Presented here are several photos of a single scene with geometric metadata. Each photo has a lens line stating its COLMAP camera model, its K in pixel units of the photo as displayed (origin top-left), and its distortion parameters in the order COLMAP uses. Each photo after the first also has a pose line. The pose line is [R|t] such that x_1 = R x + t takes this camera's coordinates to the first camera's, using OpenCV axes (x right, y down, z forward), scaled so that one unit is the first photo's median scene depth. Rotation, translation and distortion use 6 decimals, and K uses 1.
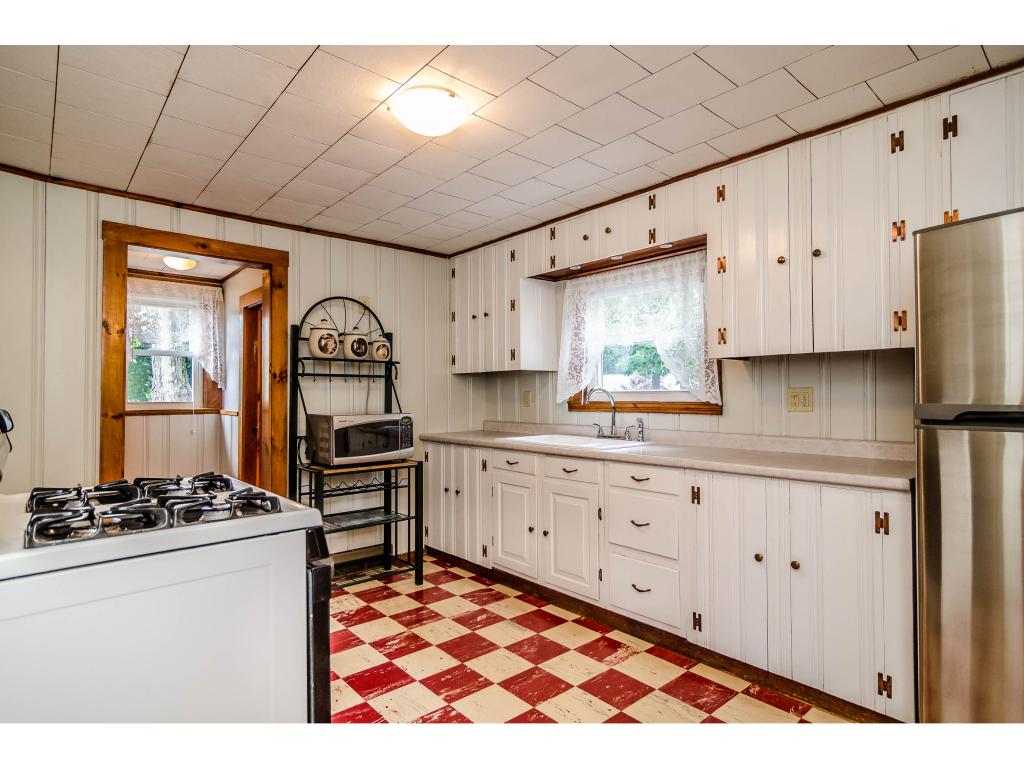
lens RADIAL K [[546.1, 0, 512.0], [0, 546.1, 384.0], [0, 0, 1]] dist [0.000861, 0.000112]
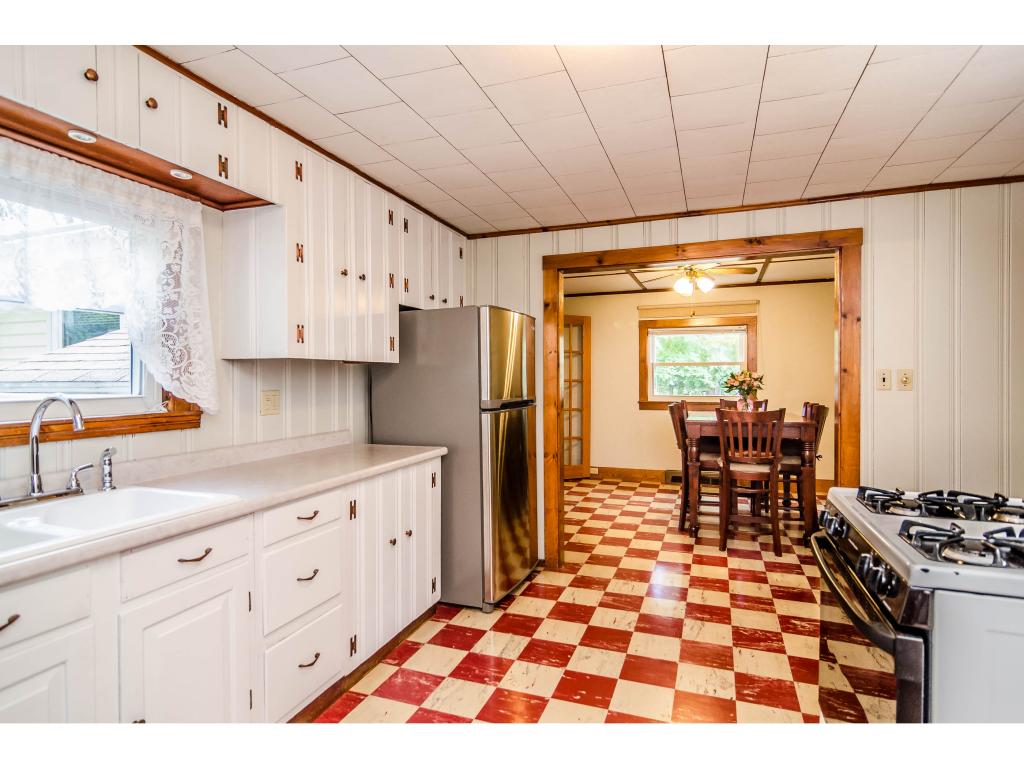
lens RADIAL K [[563.1, 0, 512.0], [0, 563.1, 384.0], [0, 0, 1]] dist [-0.003207, -0.000275]
pose [[-0.482590, -0.001635, 0.875845, -0.484673], [-0.013538, 0.999893, -0.005593, -0.005072], [-0.875742, -0.014556, -0.482560, 0.952731]]
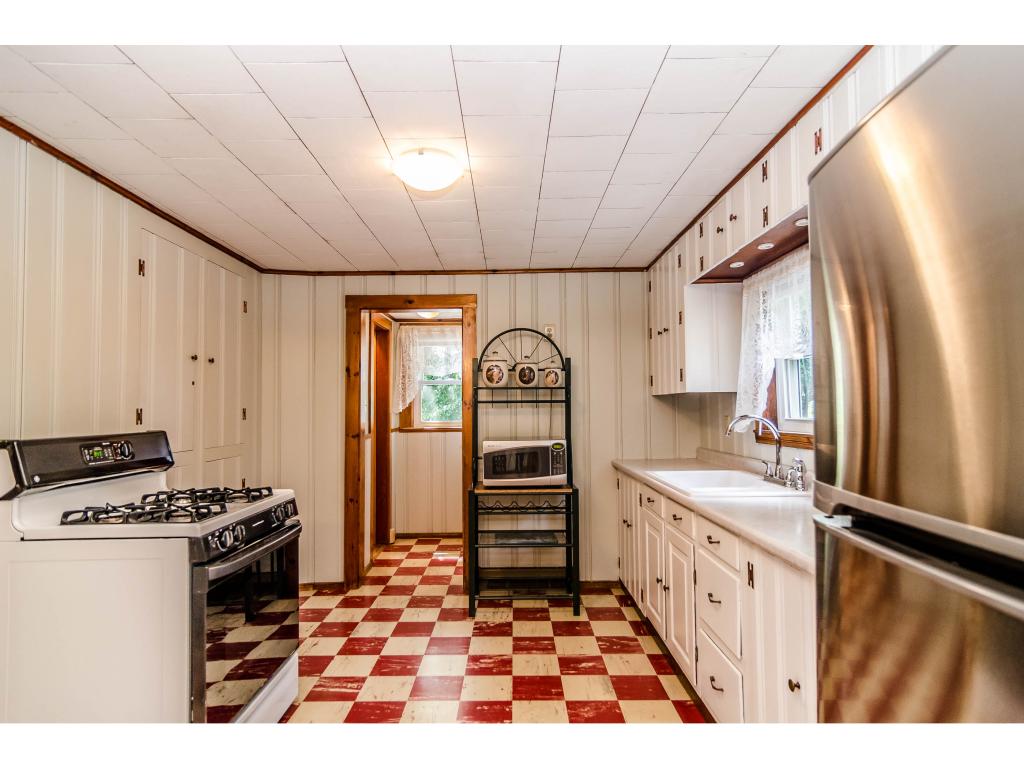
lens RADIAL K [[563.1, 0, 512.0], [0, 563.1, 384.0], [0, 0, 1]] dist [-0.003207, -0.000275]
pose [[0.752249, -0.029502, -0.658218, 0.461174], [0.019578, 0.999557, -0.022426, -0.029288], [0.658588, 0.003984, 0.752493, 0.180518]]
